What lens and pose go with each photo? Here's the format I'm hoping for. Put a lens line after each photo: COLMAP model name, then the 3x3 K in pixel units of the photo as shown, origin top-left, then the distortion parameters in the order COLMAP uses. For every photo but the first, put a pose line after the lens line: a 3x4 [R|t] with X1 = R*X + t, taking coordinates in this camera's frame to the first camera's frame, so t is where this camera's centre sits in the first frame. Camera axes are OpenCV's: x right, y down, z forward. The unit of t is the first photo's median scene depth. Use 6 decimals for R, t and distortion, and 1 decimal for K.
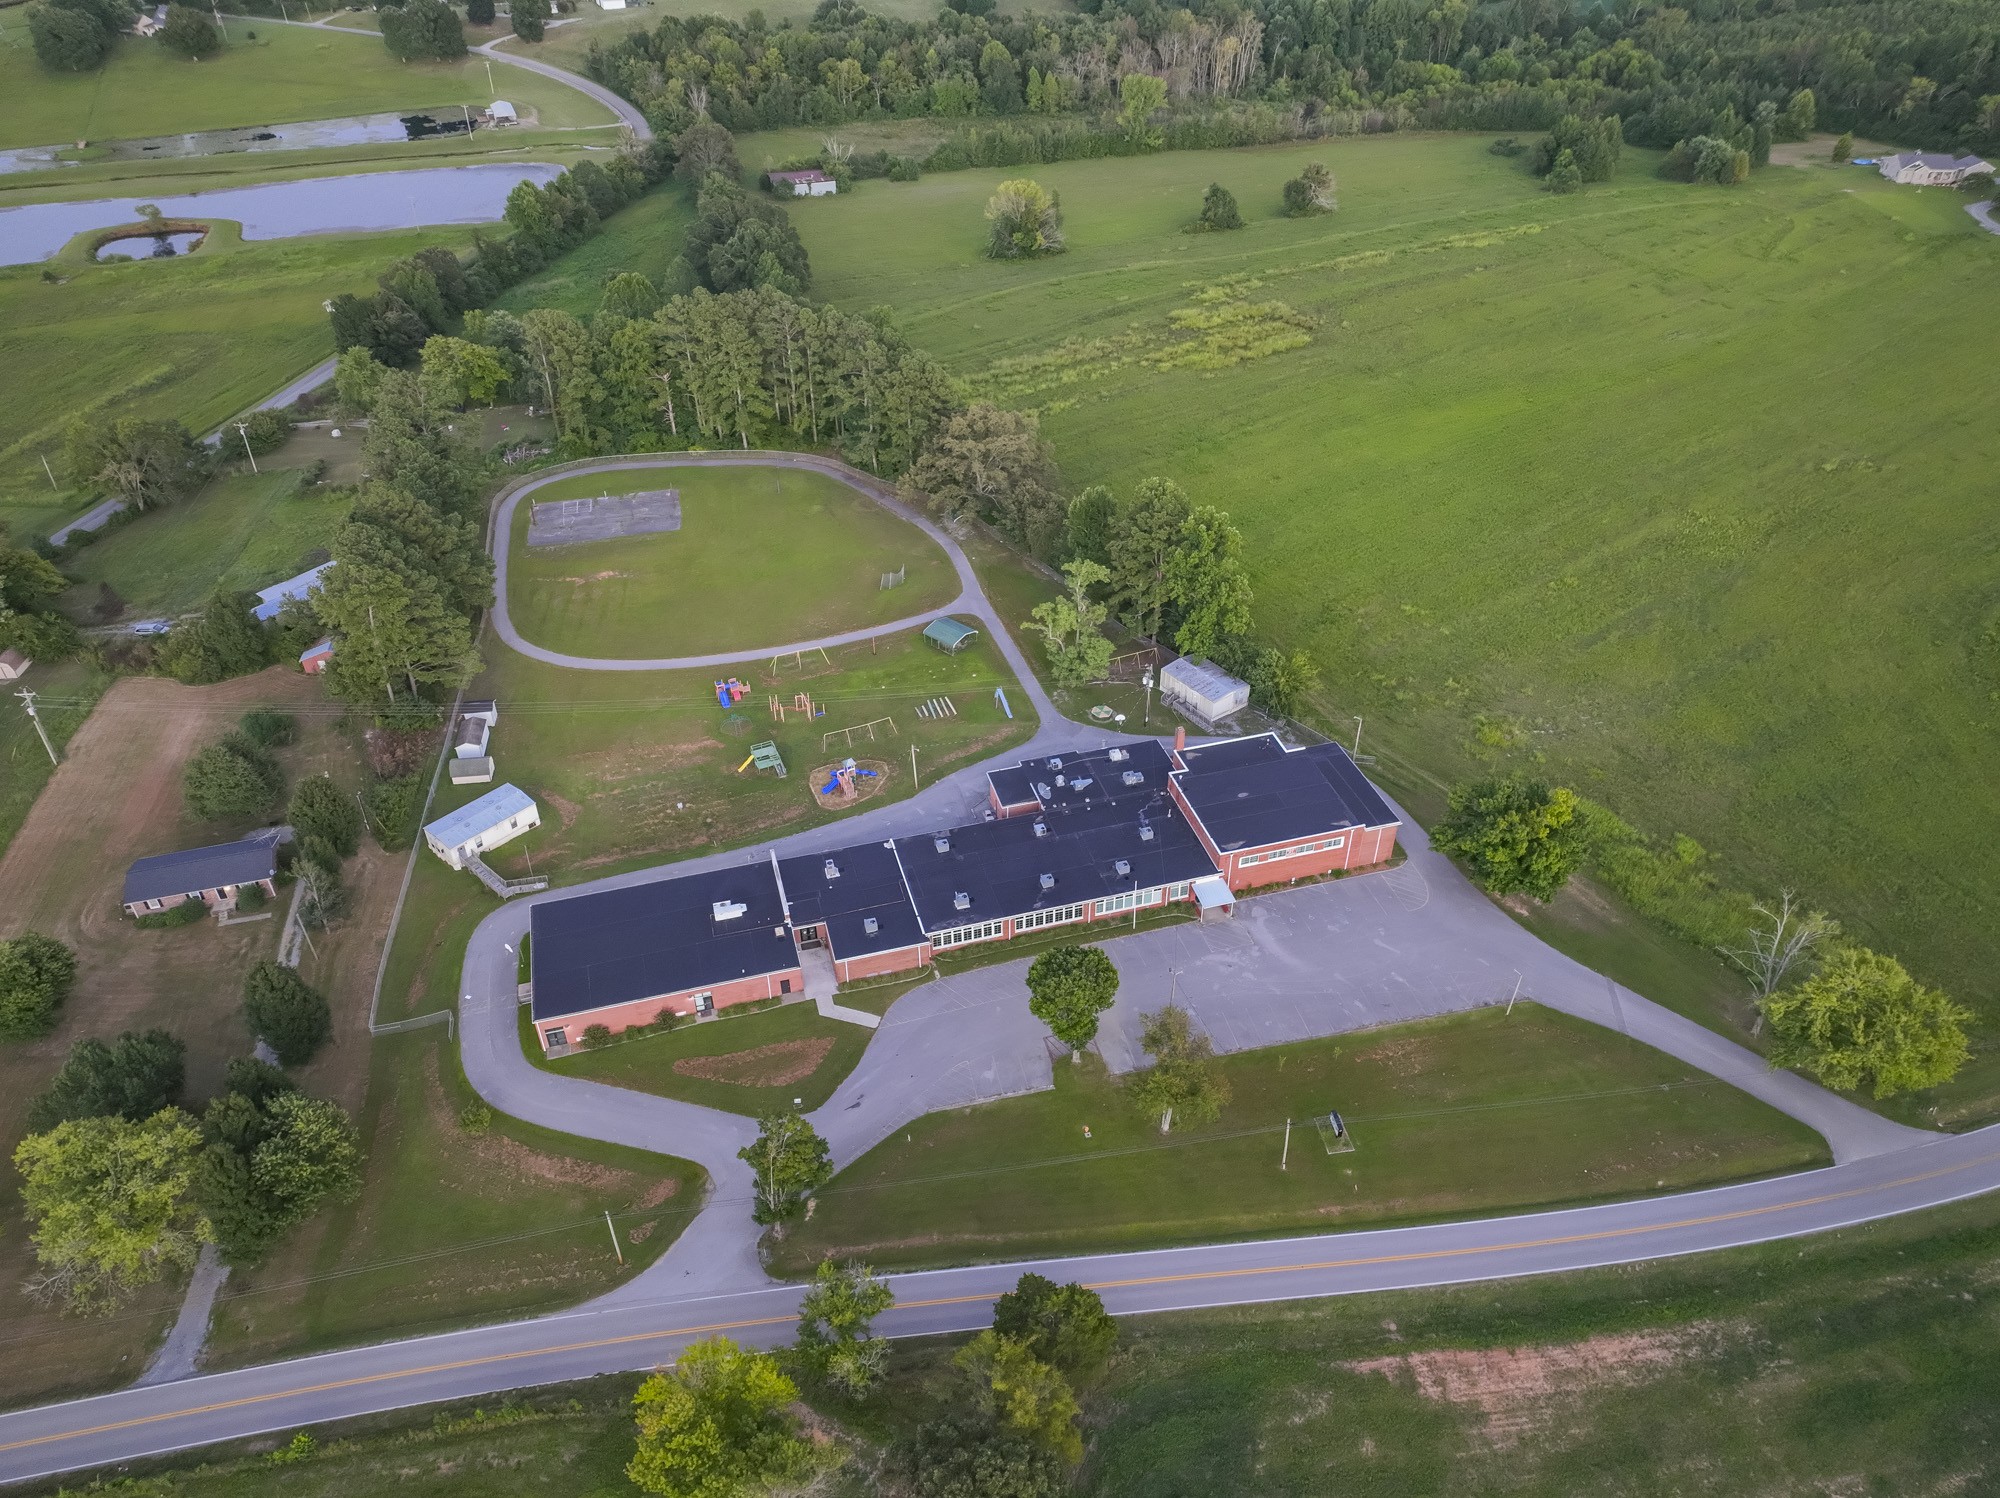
lens RADIAL K [[1401.6, 0, 1003.6], [0, 1401.6, 751.6], [0, 0, 1]] dist [-0.005554, 0.022002]
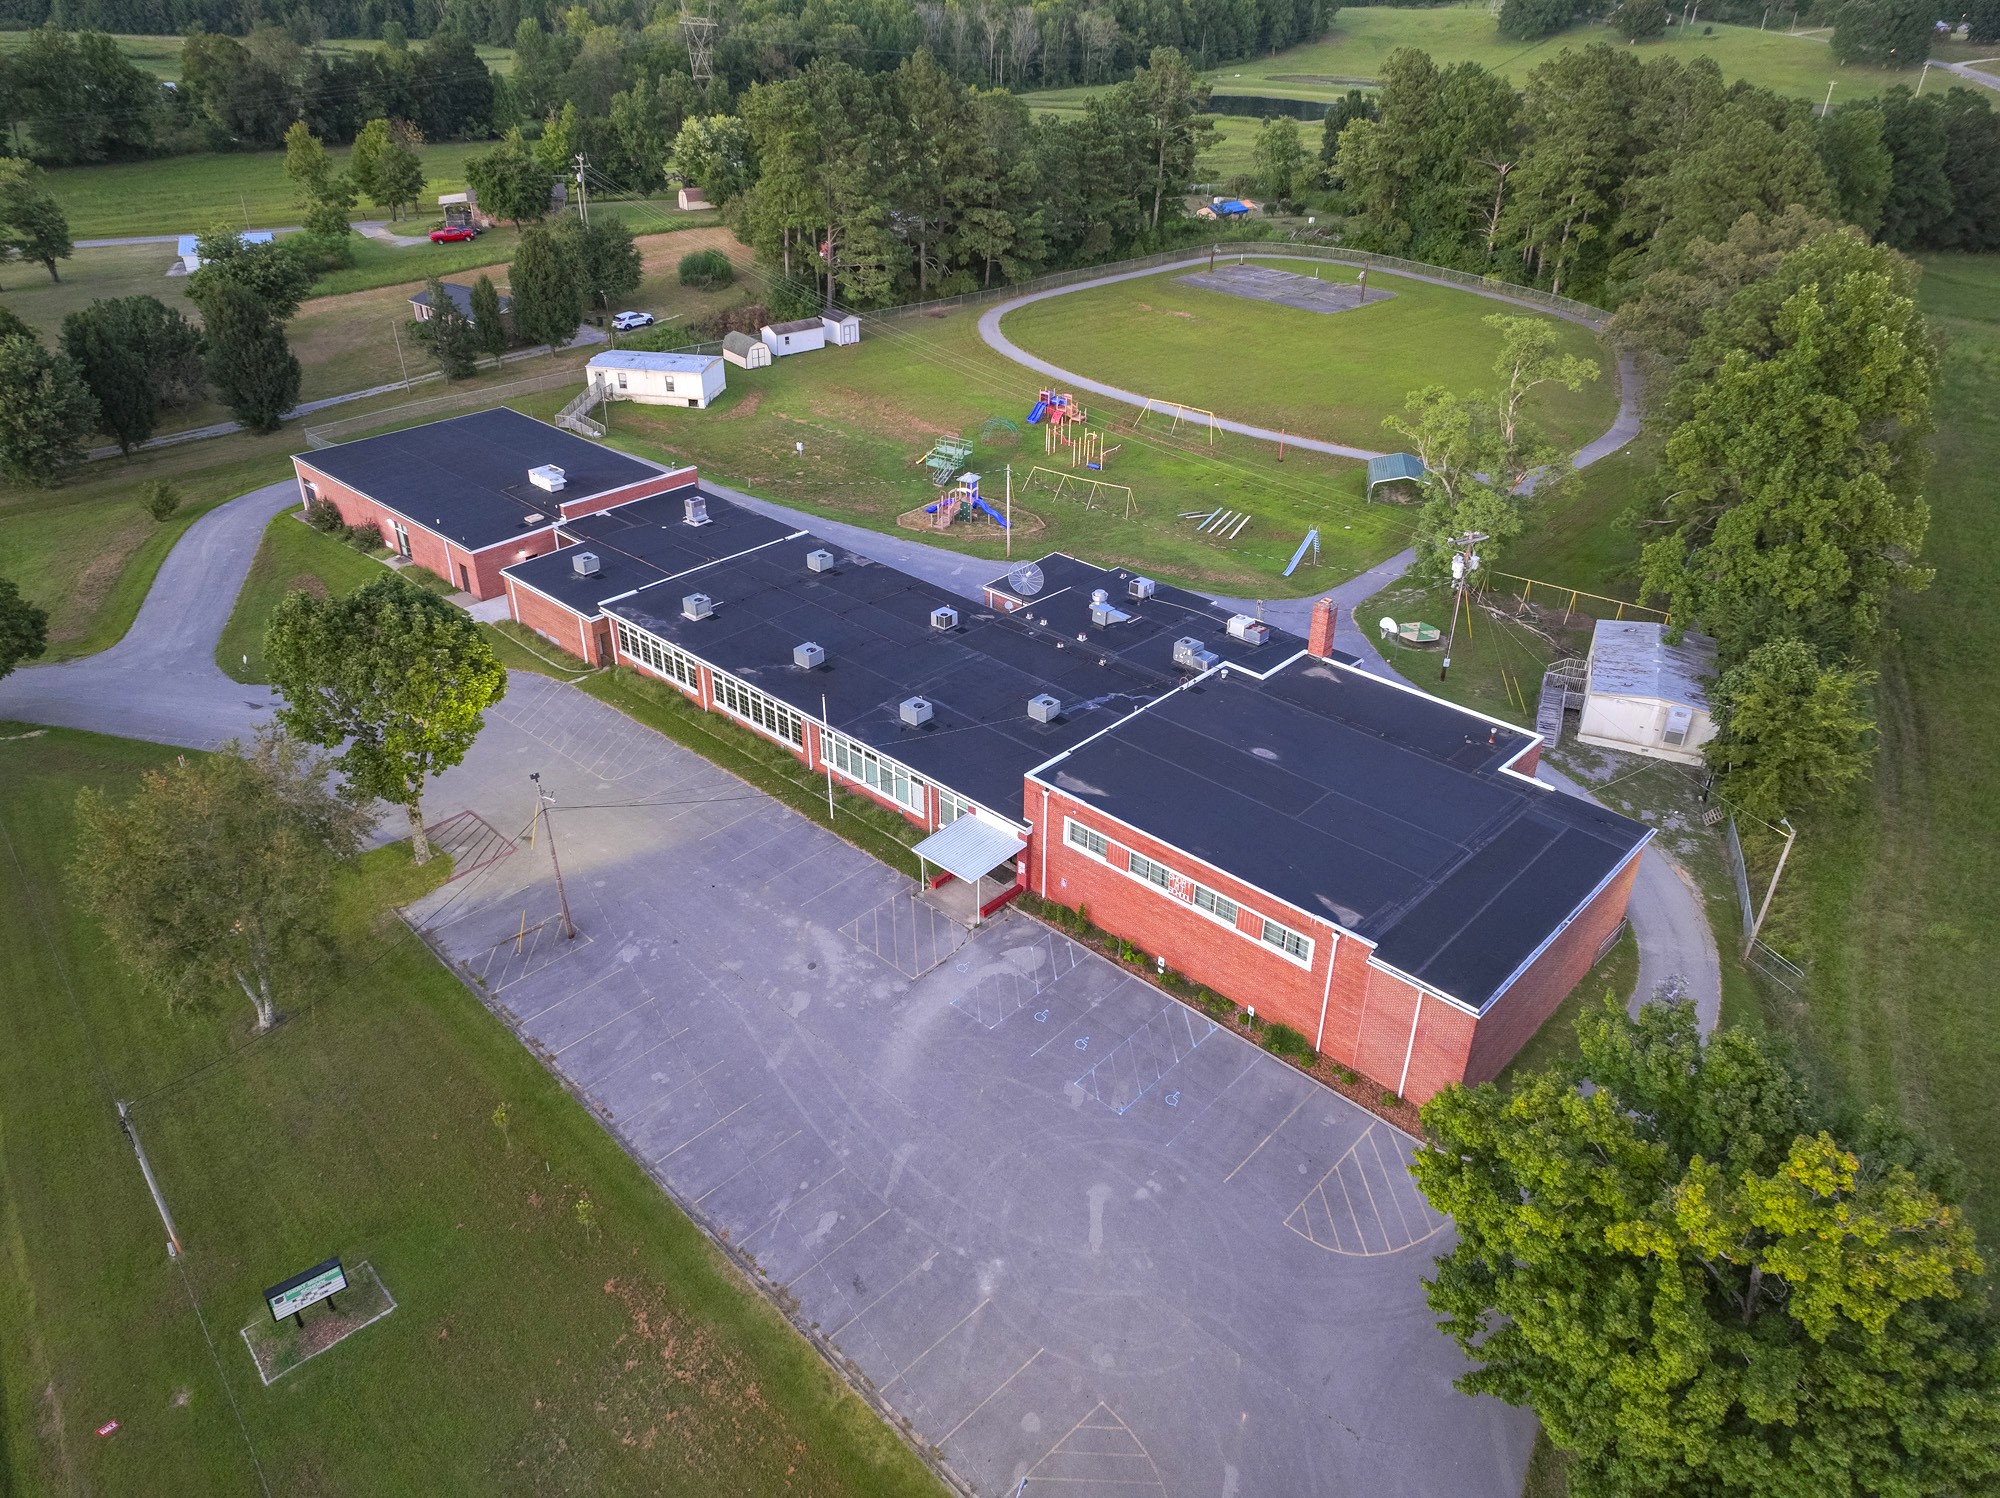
lens RADIAL K [[1401.6, 0, 1003.6], [0, 1401.6, 751.6], [0, 0, 1]] dist [-0.005554, 0.022002]
pose [[0.514258, 0.448462, -0.731041, 0.402872], [-0.523670, 0.839238, 0.146456, 0.010788], [0.679197, 0.307508, 0.666431, 0.656677]]
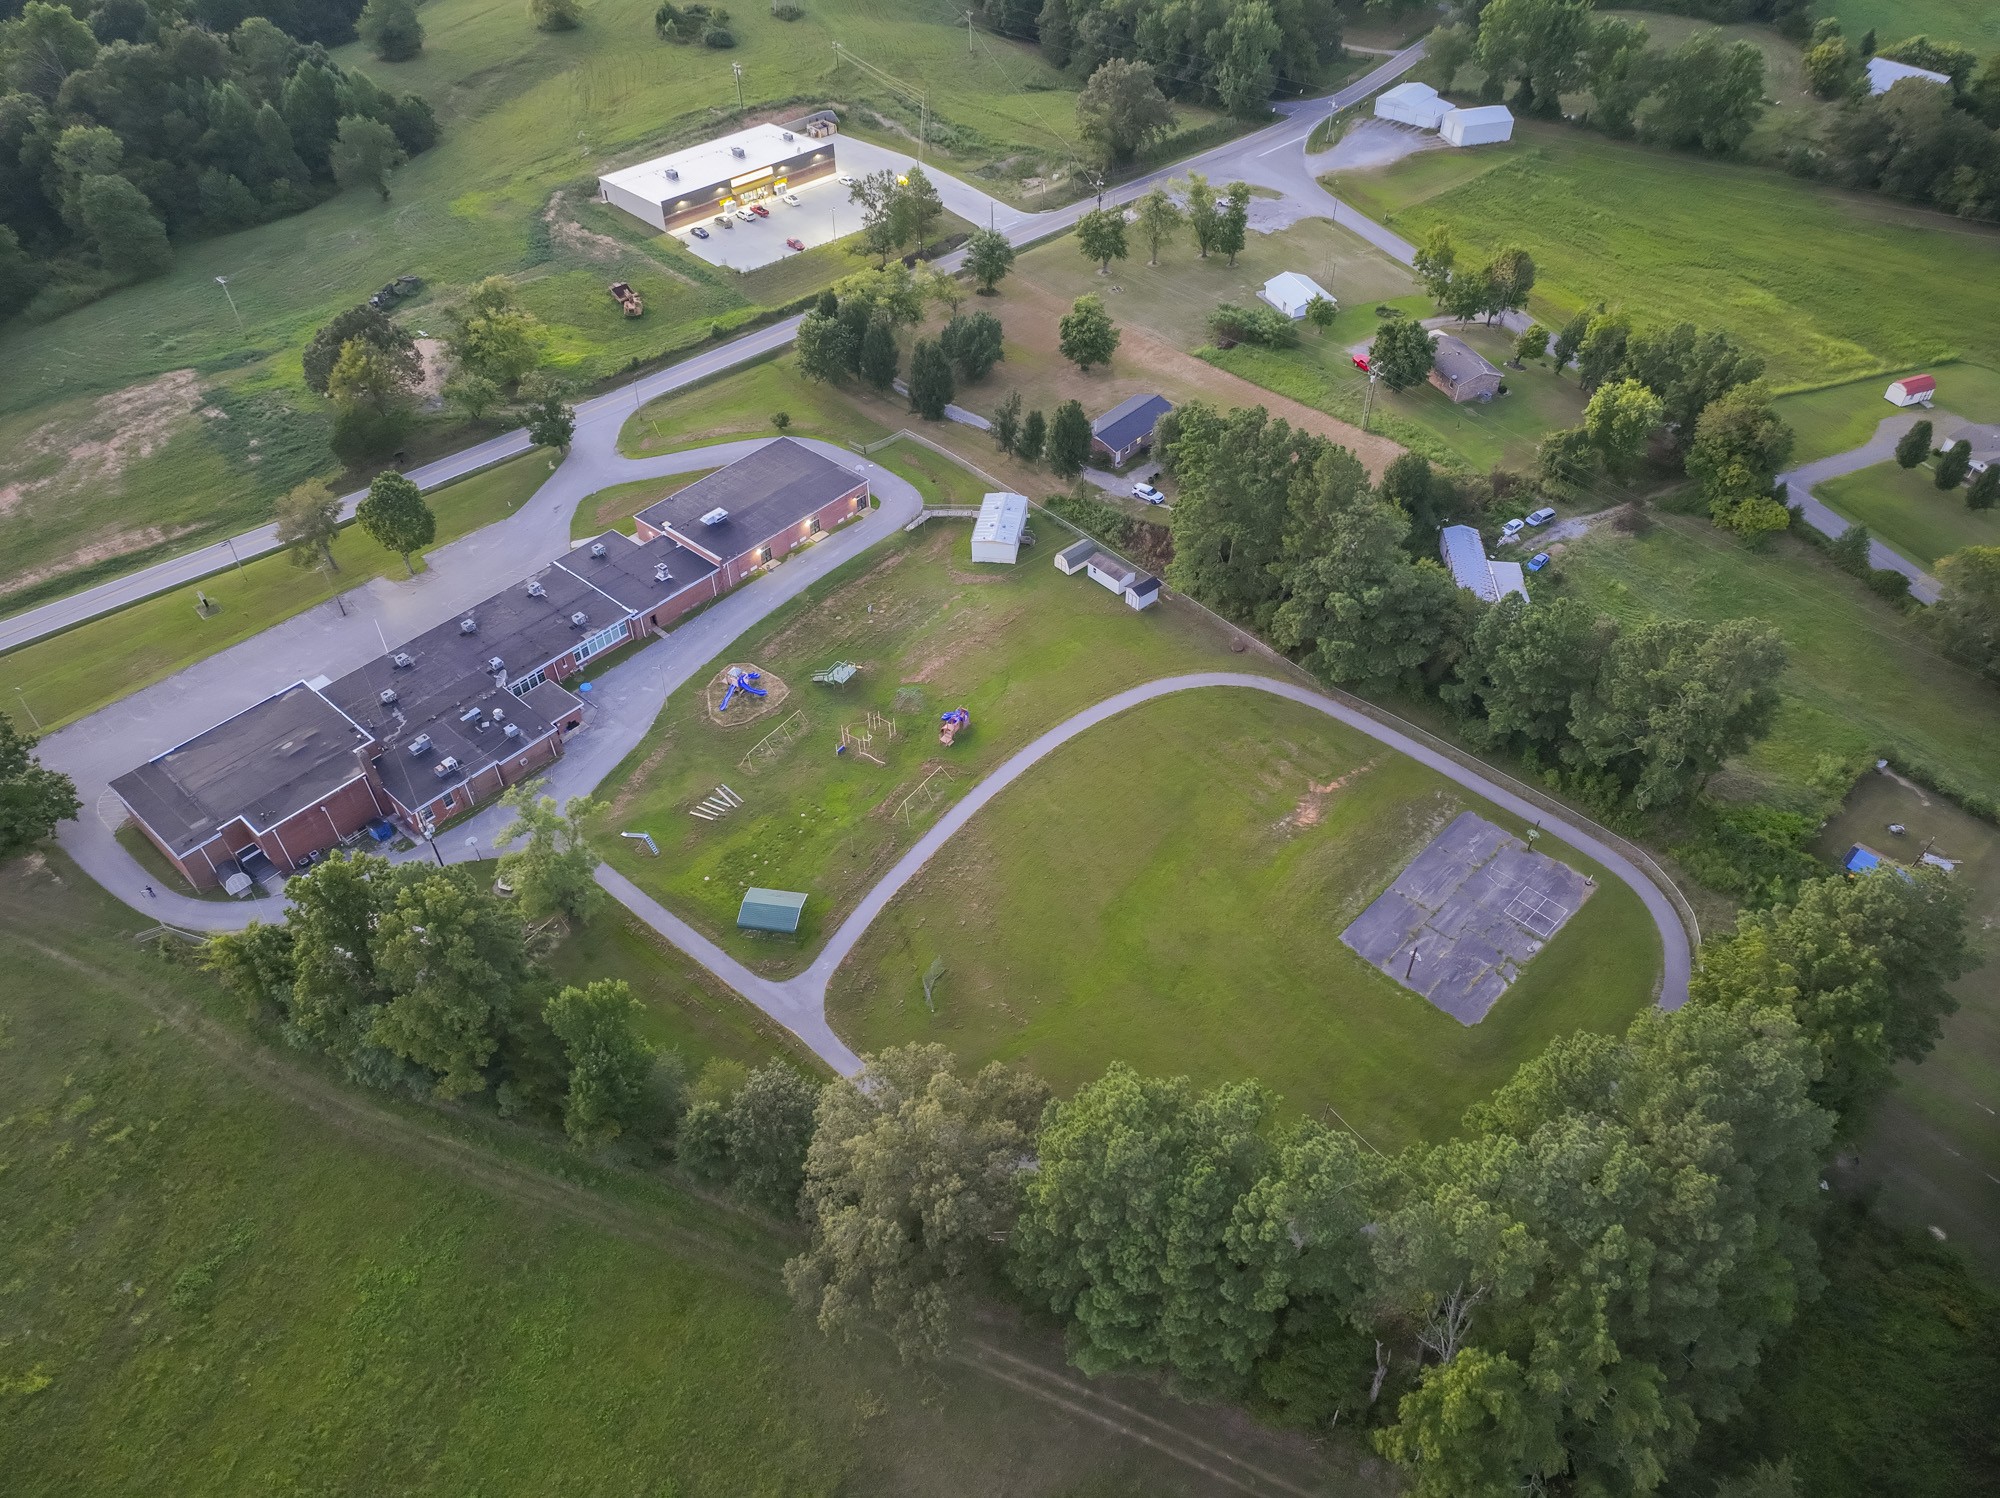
lens RADIAL K [[1401.6, 0, 1003.6], [0, 1401.6, 751.6], [0, 0, 1]] dist [-0.005554, 0.022002]
pose [[-0.845737, 0.381235, -0.373347, 0.112476], [-0.301584, 0.235696, 0.923848, -0.929363], [0.440200, 0.893928, -0.084362, 1.235979]]
